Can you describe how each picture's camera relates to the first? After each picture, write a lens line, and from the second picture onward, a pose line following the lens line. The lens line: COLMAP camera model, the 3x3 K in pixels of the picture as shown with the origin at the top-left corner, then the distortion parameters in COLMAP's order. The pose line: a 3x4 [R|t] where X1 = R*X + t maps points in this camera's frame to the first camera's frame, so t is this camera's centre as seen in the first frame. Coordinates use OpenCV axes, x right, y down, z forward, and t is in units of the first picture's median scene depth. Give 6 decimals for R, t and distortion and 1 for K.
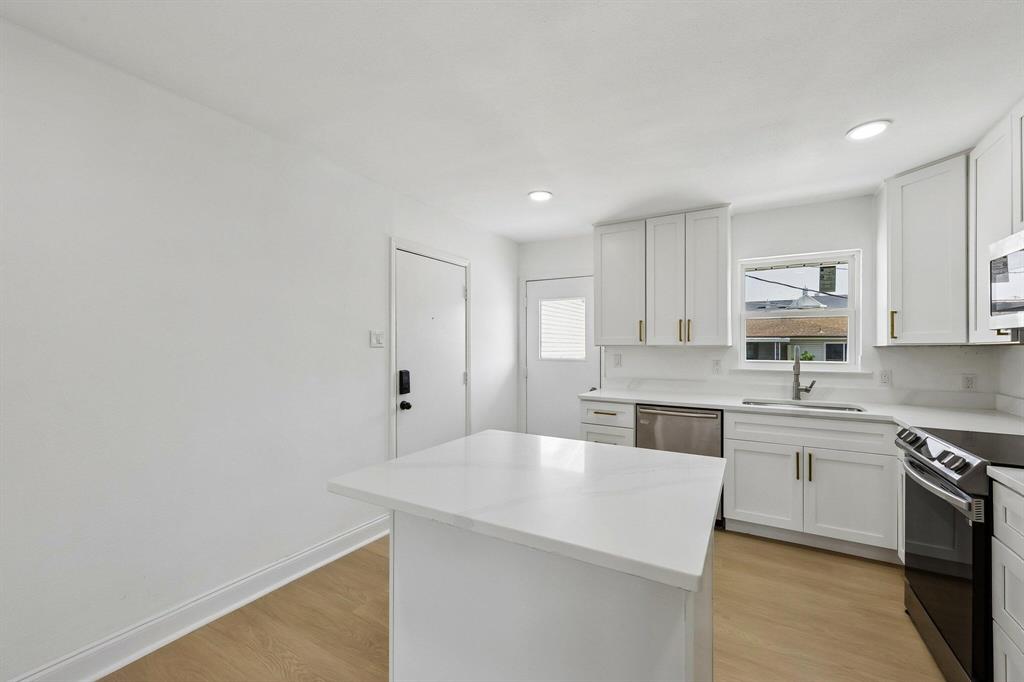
lens RADIAL K [[414.3, 0, 511.8], [0, 414.3, 344.7], [0, 0, 1]] dist [0.003919, -0.000224]
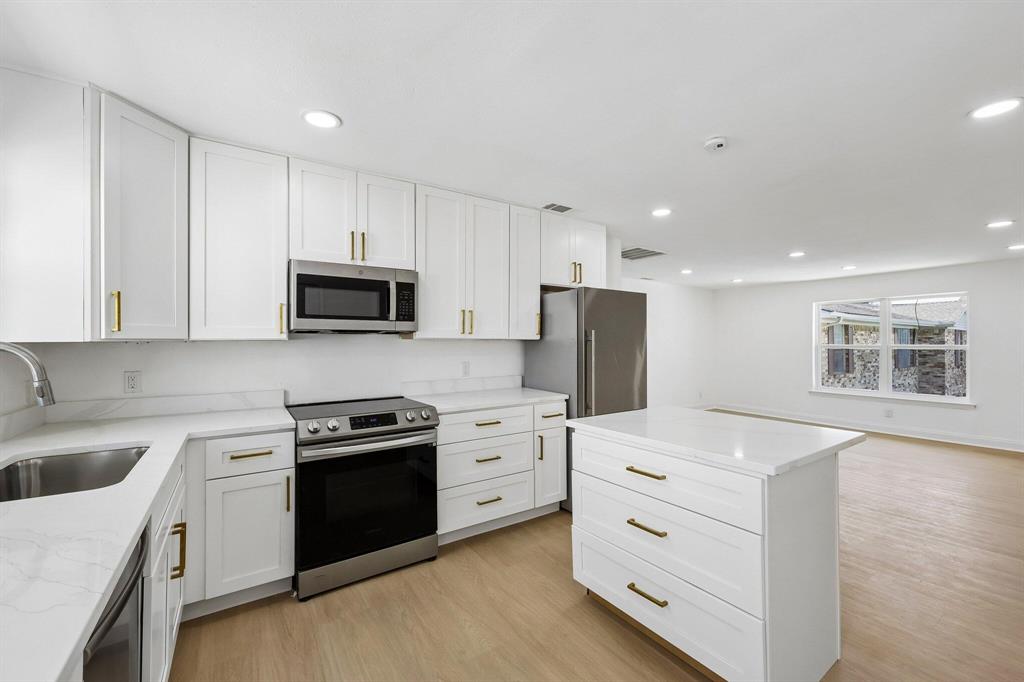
lens RADIAL K [[414.3, 0, 511.8], [0, 414.3, 337.2], [0, 0, 1]] dist [0.003919, -0.000224]
pose [[-0.905714, 0.009867, 0.423774, 0.032833], [0.004334, 0.999892, -0.014018, 0.007250], [-0.423866, -0.010860, -0.905660, 1.075447]]
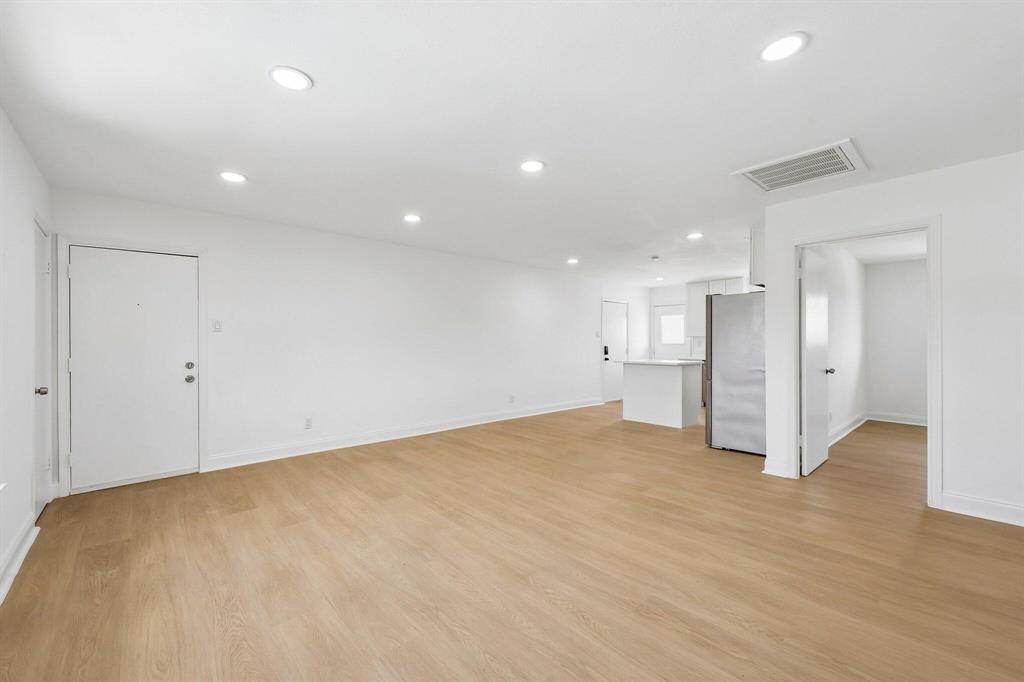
lens RADIAL K [[414.3, 0, 513.4], [0, 414.3, 341.9], [0, 0, 1]] dist [0.003919, -0.000224]
pose [[0.957517, -0.002740, -0.288364, -0.059650], [0.003249, 0.999994, 0.001285, 0.030011], [0.288359, -0.002167, 0.957520, -1.724466]]
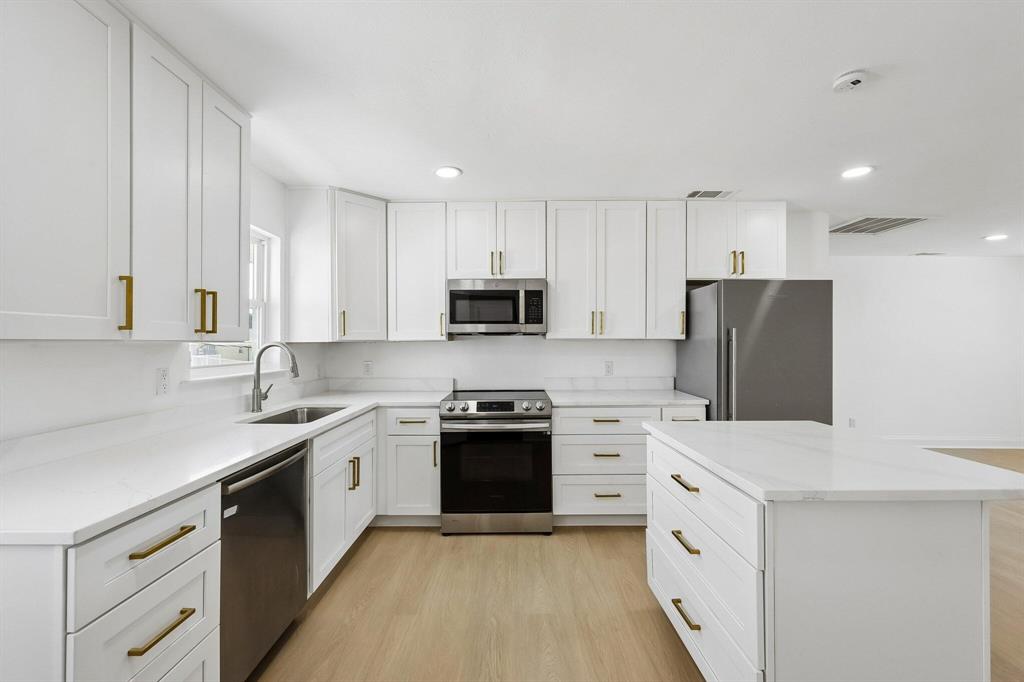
lens RADIAL K [[414.3, 0, 518.2], [0, 414.3, 341.6], [0, 0, 1]] dist [0.003919, -0.000224]
pose [[-0.522384, 0.008375, 0.852669, -0.213270], [0.003417, 0.999964, -0.007729, 0.010580], [-0.852703, -0.001124, -0.522394, 0.944801]]
